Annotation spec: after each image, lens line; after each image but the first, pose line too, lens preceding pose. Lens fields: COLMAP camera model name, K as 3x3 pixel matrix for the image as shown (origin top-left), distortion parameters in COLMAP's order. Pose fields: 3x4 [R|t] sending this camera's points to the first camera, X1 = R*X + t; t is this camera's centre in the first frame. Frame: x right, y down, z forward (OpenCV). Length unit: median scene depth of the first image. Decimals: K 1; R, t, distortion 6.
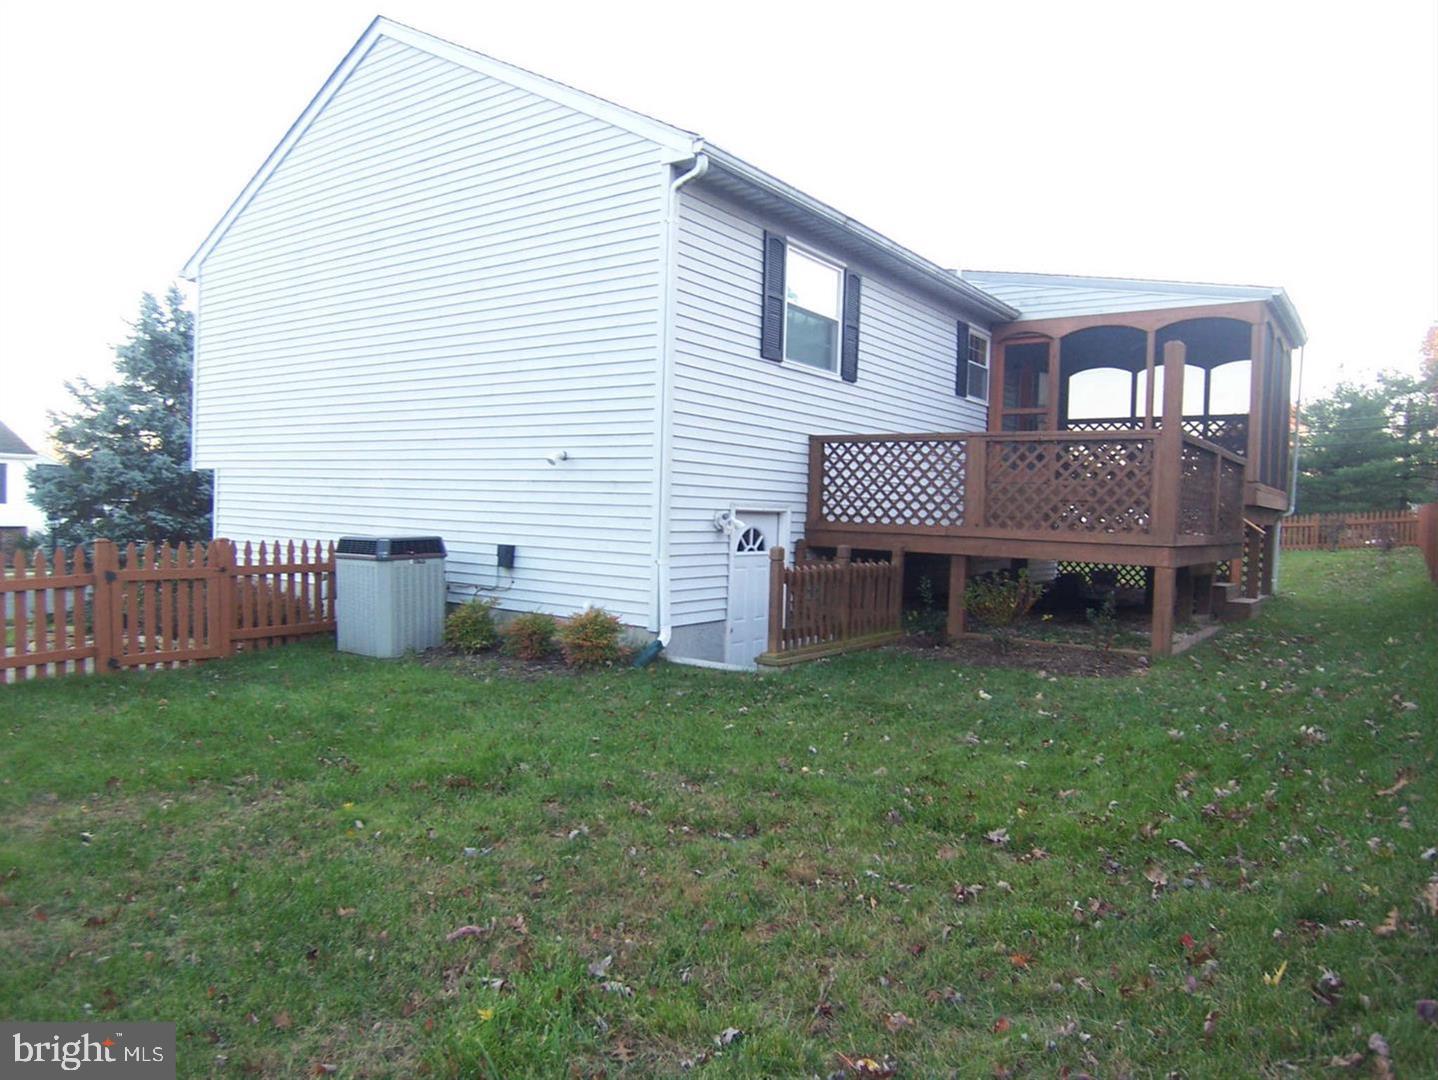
lens RADIAL K [[962.0, 0, 716.9], [0, 962.0, 540.0], [0, 0, 1]] dist [-0.002098, -0.058661]
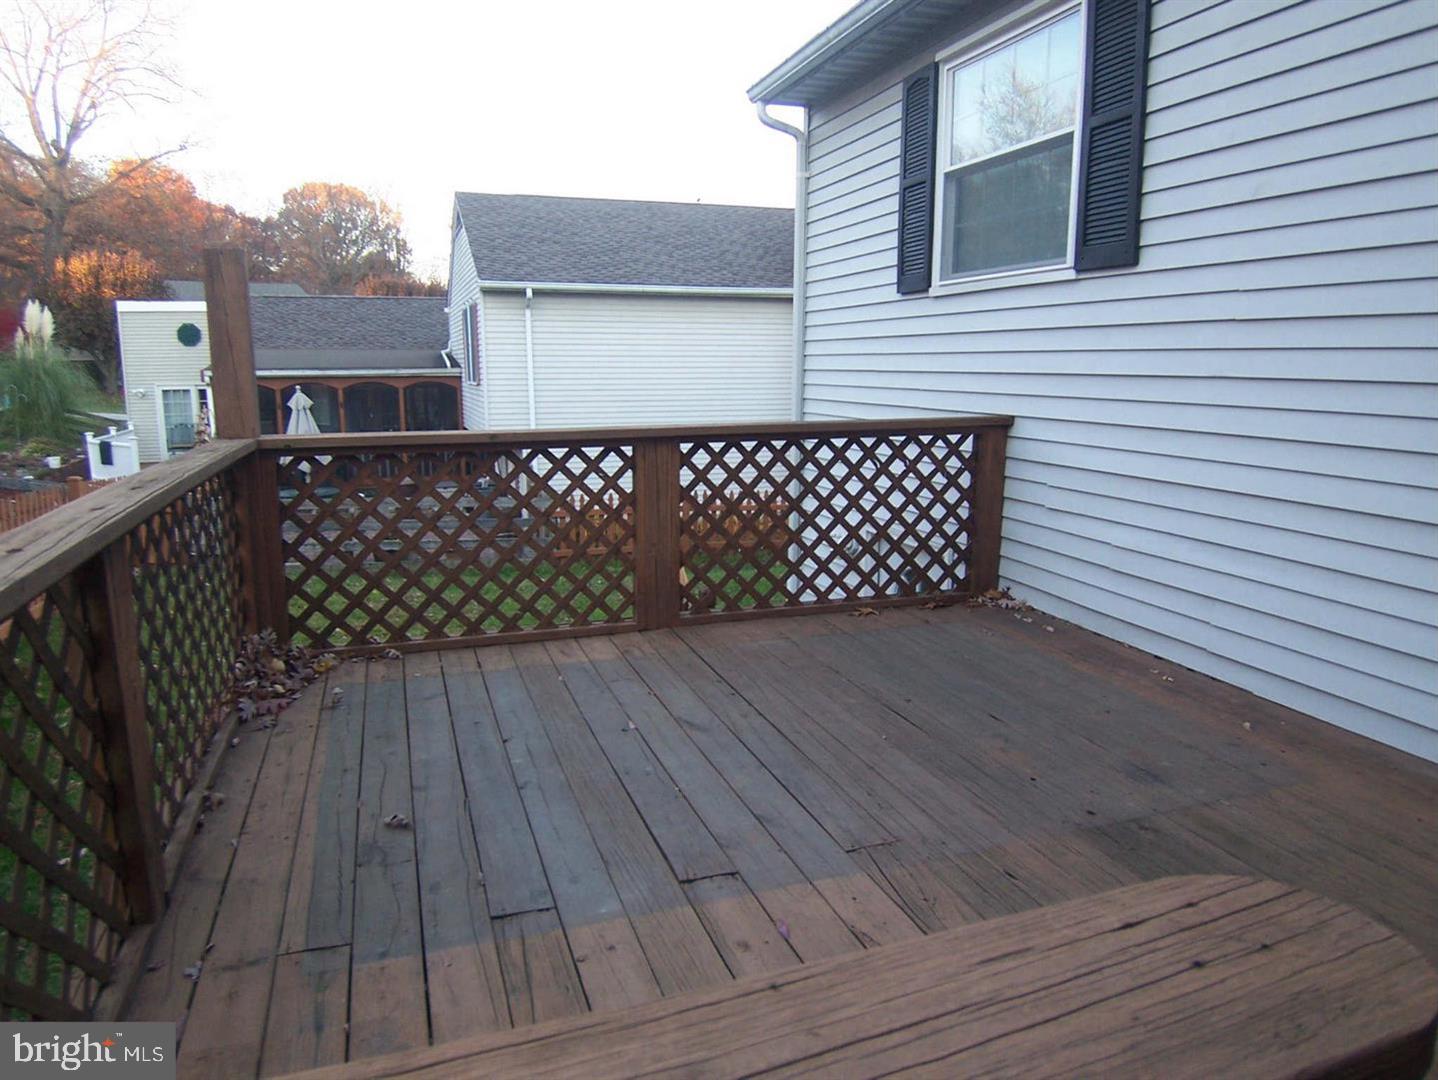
lens RADIAL K [[962.0, 0, 716.9], [0, 962.0, 540.0], [0, 0, 1]] dist [-0.002098, -0.058661]
pose [[-0.529956, 0.124198, -0.838881, 0.645676], [-0.026952, 0.986251, 0.163043, -0.130177], [0.847597, 0.109015, -0.519322, 1.229702]]
